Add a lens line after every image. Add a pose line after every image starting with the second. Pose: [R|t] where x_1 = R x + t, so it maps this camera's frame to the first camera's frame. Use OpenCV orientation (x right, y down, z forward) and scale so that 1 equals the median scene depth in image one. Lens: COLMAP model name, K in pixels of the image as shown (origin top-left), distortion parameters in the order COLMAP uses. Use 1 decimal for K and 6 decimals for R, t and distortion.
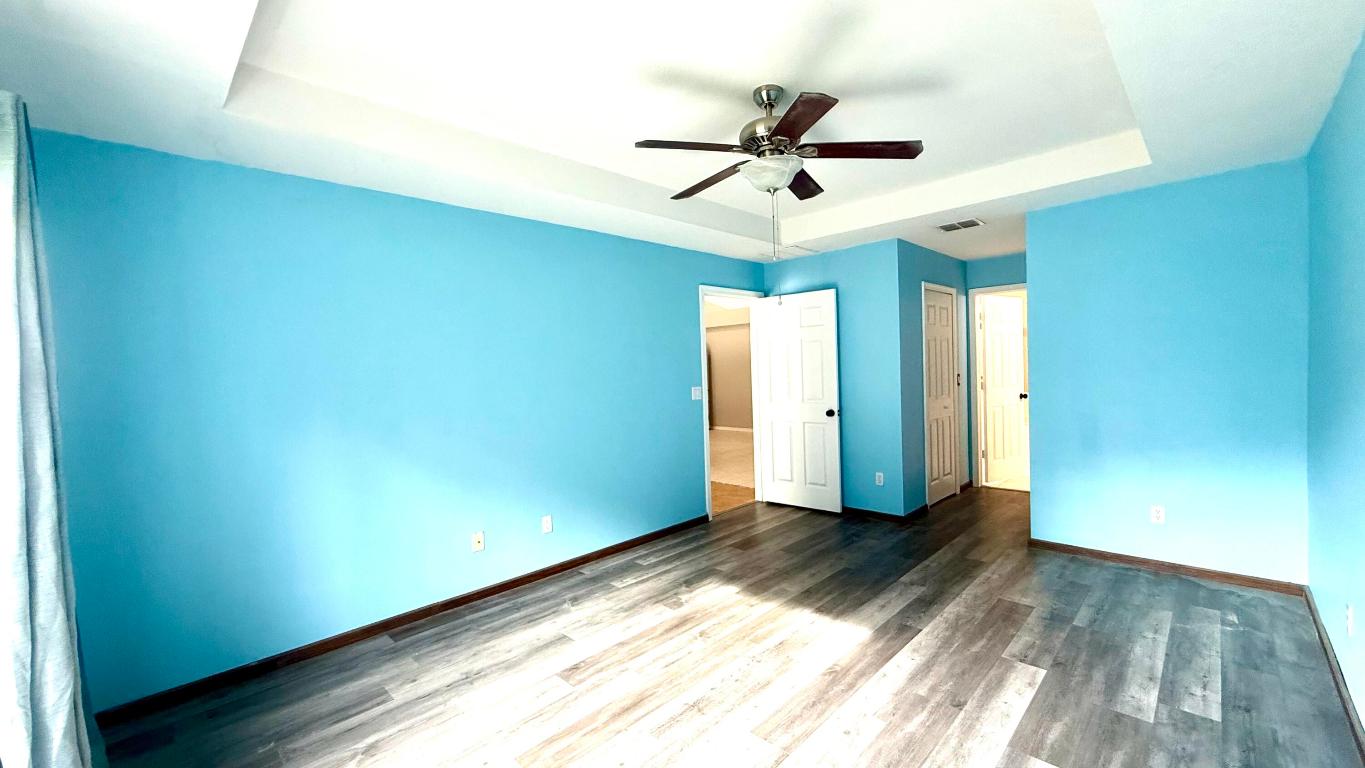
lens RADIAL K [[543.2, 0, 679.7], [0, 543.2, 384.2], [0, 0, 1]] dist [0.001810, 0.000089]
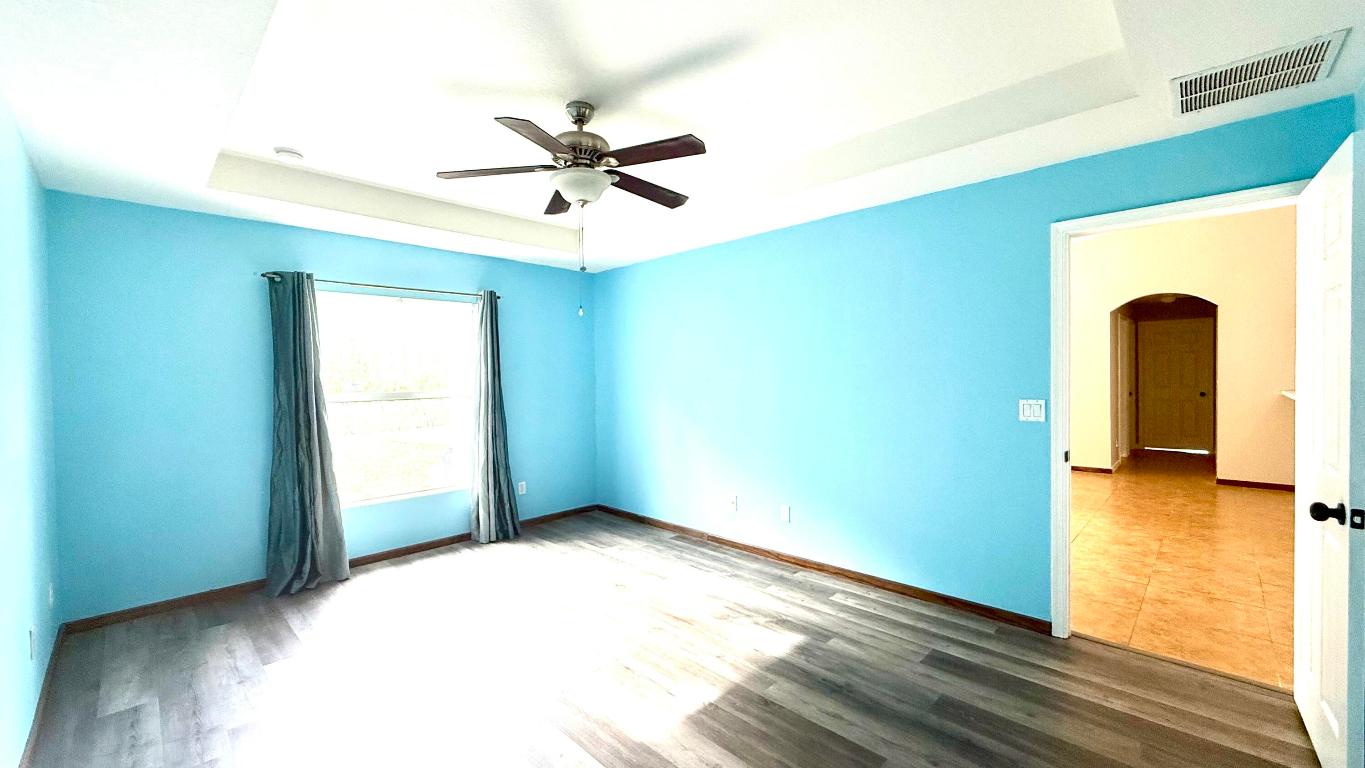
lens RADIAL K [[543.2, 0, 679.7], [0, 543.2, 386.6], [0, 0, 1]] dist [0.001810, 0.000089]
pose [[-0.000708, 0.060847, -0.998147, 0.857568], [-0.013093, 0.998061, 0.060851, -0.056544], [0.999914, 0.013112, 0.000090, 0.841533]]
